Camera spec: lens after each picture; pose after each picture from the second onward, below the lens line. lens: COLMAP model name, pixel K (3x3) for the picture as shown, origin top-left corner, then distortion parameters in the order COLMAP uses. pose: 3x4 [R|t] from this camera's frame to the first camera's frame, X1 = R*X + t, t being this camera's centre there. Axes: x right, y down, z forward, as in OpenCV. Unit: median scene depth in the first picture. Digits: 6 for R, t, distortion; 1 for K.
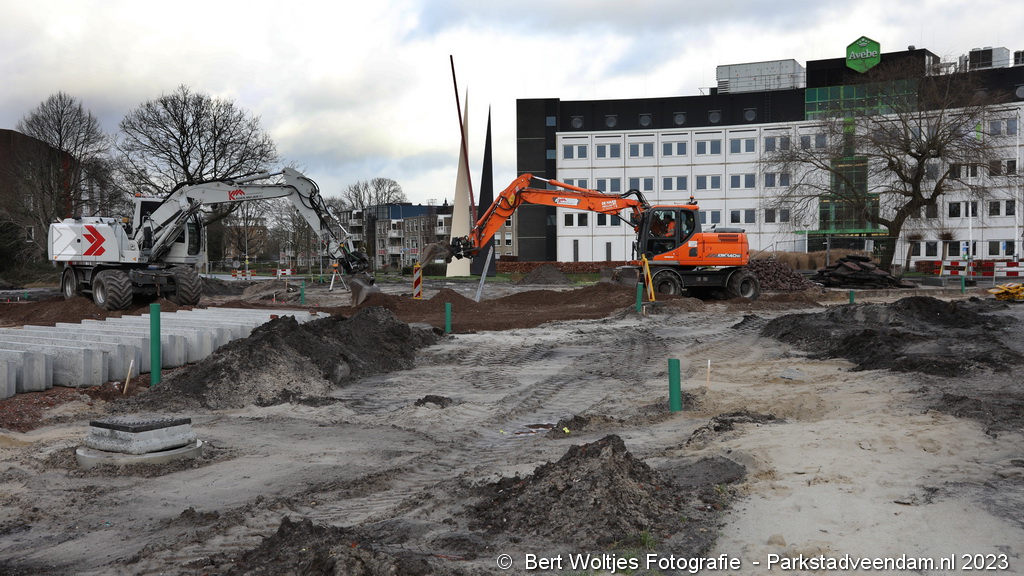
lens RADIAL K [[1118.7, 0, 512.0], [0, 1118.7, 288.0], [0, 0, 1]] dist [0.015254, 0.021012]
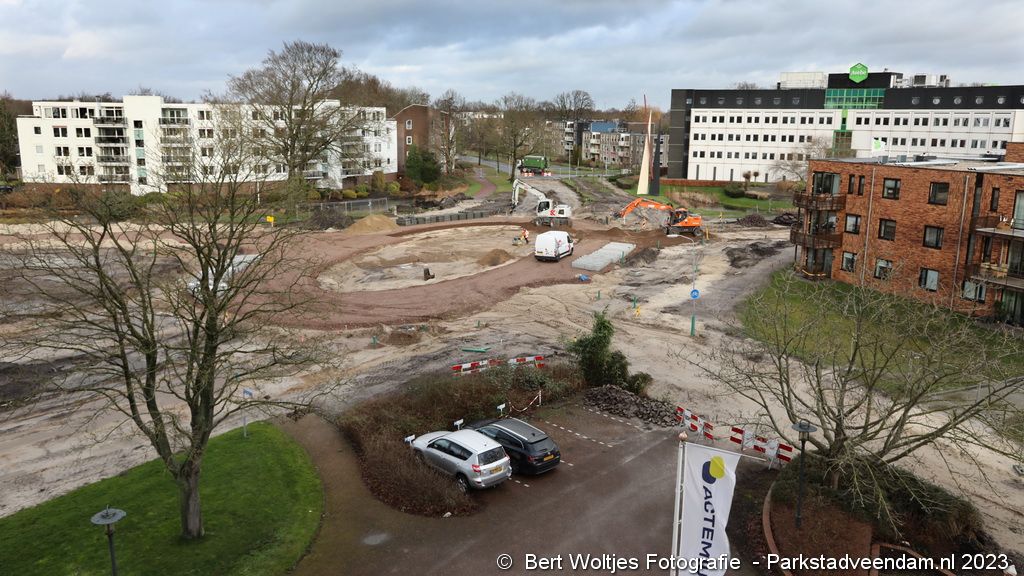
lens RADIAL K [[848.5, 0, 512.0], [0, 848.5, 288.0], [0, 0, 1]] dist [-0.003156, -0.000451]
pose [[0.986339, 0.055536, -0.155082, -0.022093], [-0.027534, 0.983793, 0.177184, -0.085062], [0.162409, -0.170494, 0.971882, -0.534593]]
